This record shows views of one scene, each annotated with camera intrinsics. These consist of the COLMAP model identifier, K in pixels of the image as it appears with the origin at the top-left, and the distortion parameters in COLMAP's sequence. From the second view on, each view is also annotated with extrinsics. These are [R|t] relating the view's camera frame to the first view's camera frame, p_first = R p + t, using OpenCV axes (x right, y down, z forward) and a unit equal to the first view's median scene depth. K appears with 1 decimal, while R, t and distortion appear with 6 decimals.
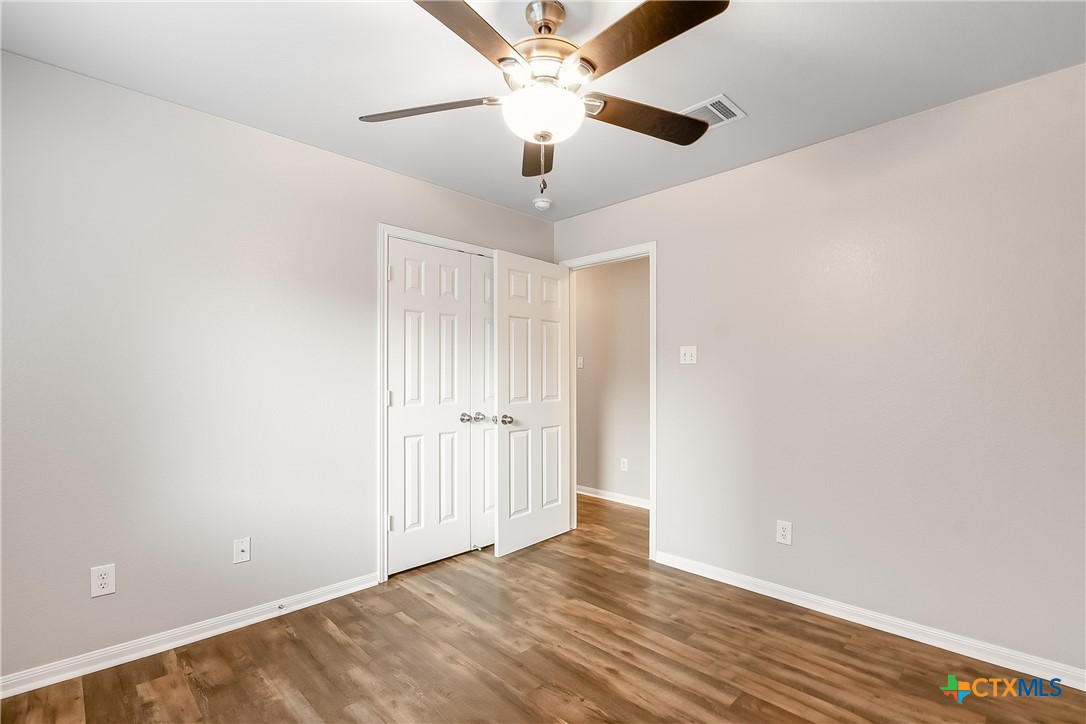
lens RADIAL K [[497.6, 0, 557.8], [0, 497.6, 379.4], [0, 0, 1]] dist [-0.012991, -0.000294]
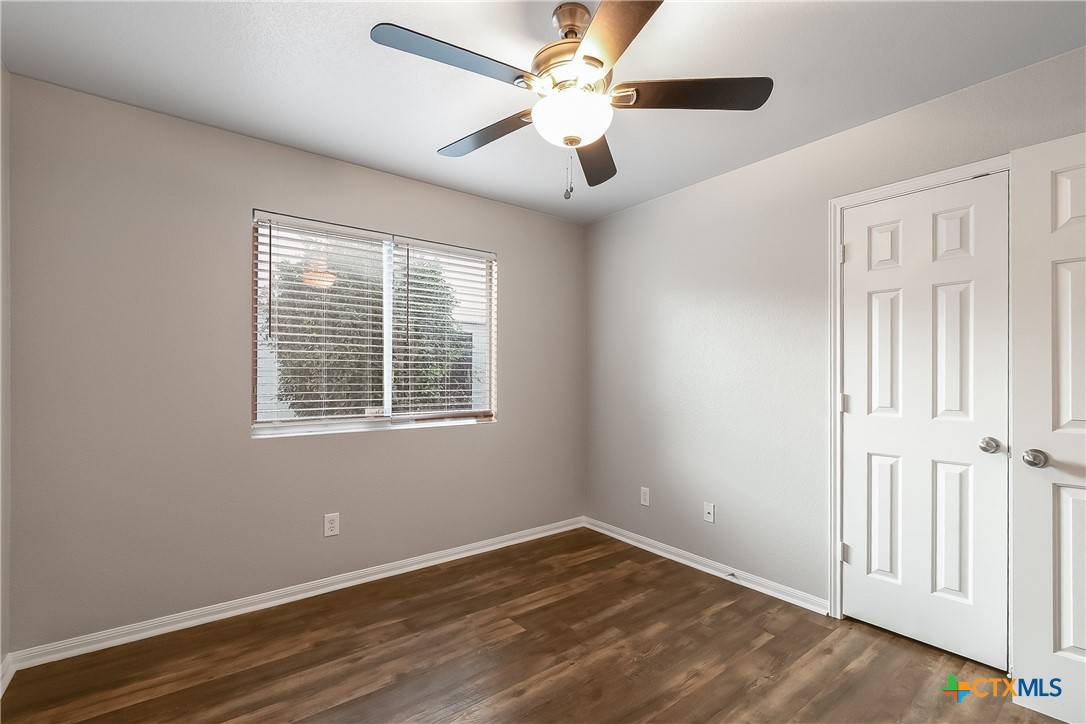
lens RADIAL K [[491.3, 0, 534.5], [0, 491.3, 372.2], [0, 0, 1]] dist [-0.000401, -0.000993]
pose [[-0.136745, -0.001373, -0.990605, 0.641112], [-0.015758, 0.999876, 0.000789, -0.005778], [0.990481, 0.015718, -0.136749, 0.692859]]
